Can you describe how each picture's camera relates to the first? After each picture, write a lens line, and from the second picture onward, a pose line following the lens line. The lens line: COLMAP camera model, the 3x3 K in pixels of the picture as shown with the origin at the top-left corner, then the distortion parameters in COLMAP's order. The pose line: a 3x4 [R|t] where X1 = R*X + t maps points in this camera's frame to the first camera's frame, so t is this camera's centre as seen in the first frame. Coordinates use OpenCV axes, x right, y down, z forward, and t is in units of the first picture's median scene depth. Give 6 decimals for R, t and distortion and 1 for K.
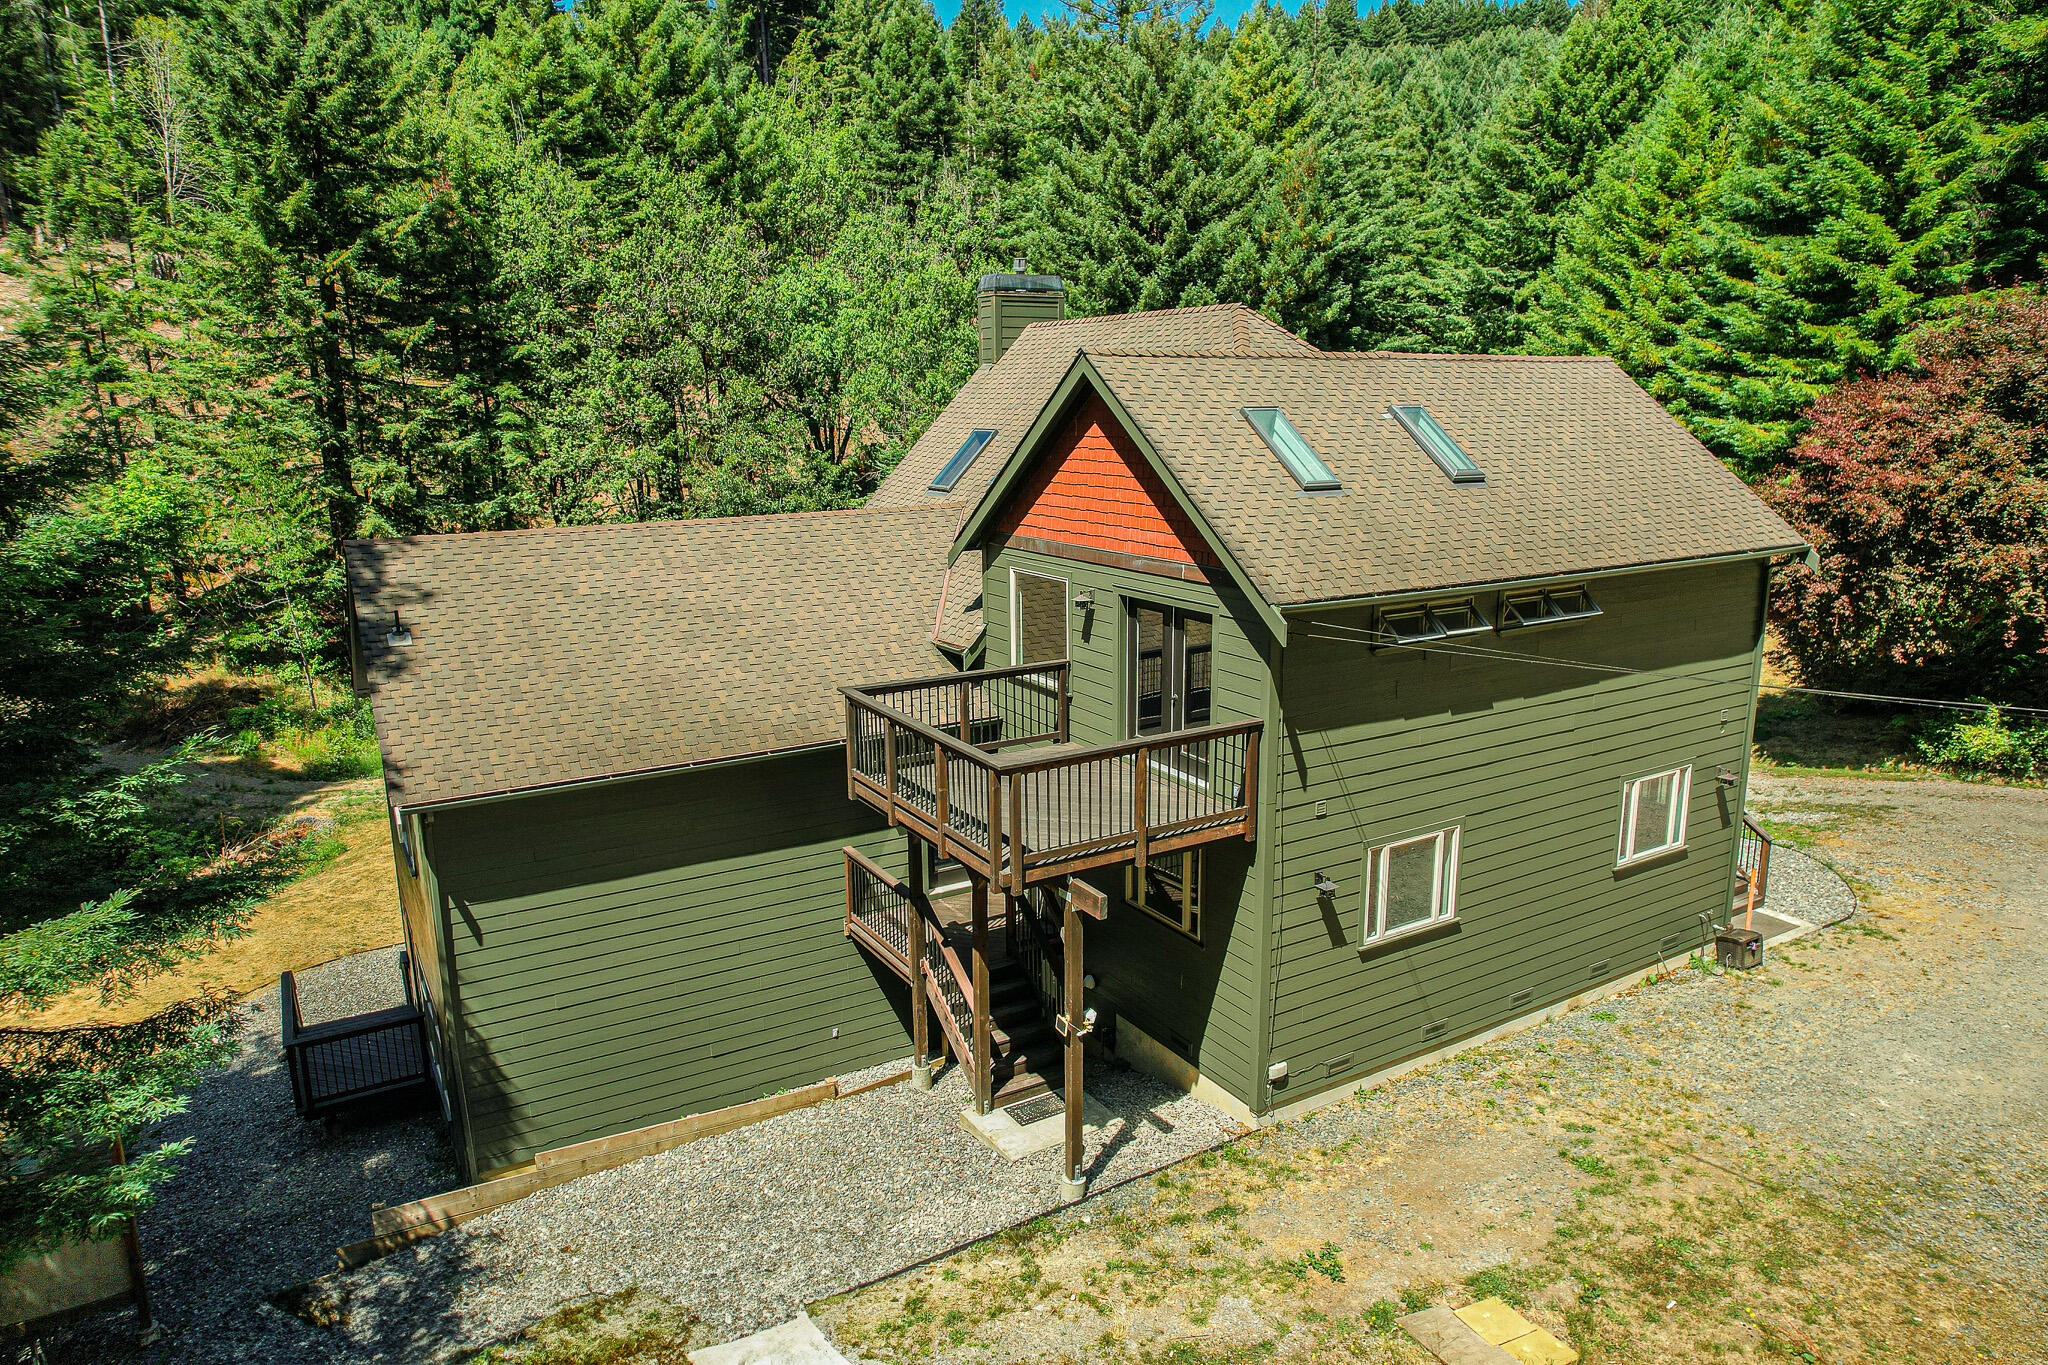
lens RADIAL K [[1305.2, 0, 1025.6], [0, 1305.2, 675.5], [0, 0, 1]] dist [-0.066384, 0.058239]
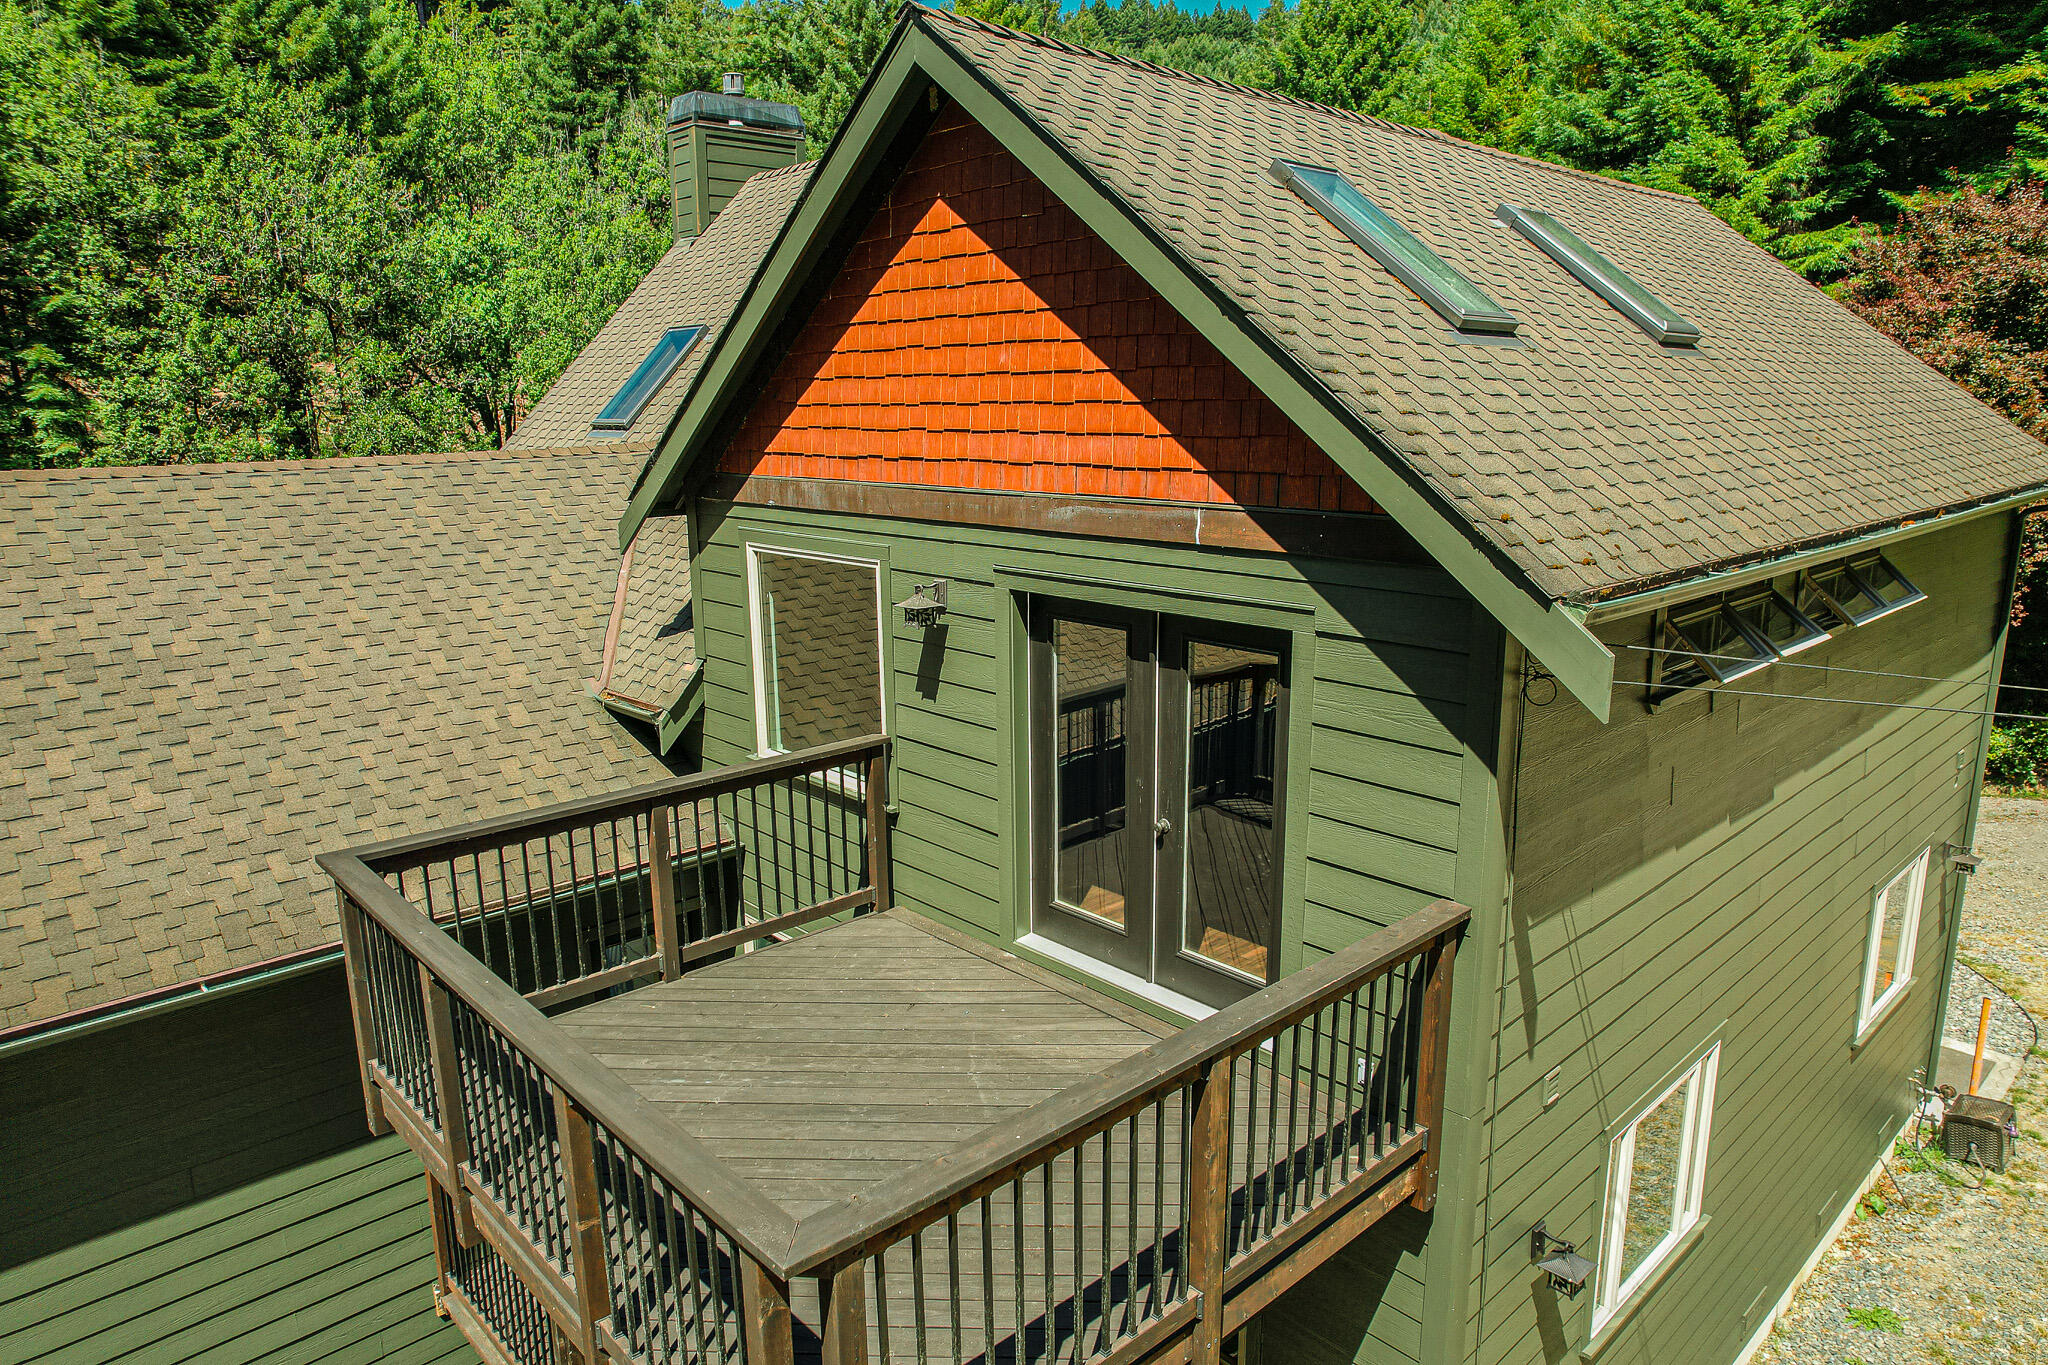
lens RADIAL K [[1305.2, 0, 1026.2], [0, 1305.2, 683.1], [0, 0, 1]] dist [-0.066384, 0.058239]
pose [[0.976615, -0.046002, 0.210016, -0.004235], [0.045381, 0.998939, 0.007778, -0.008848], [-0.210151, 0.001935, 0.977667, 0.147515]]
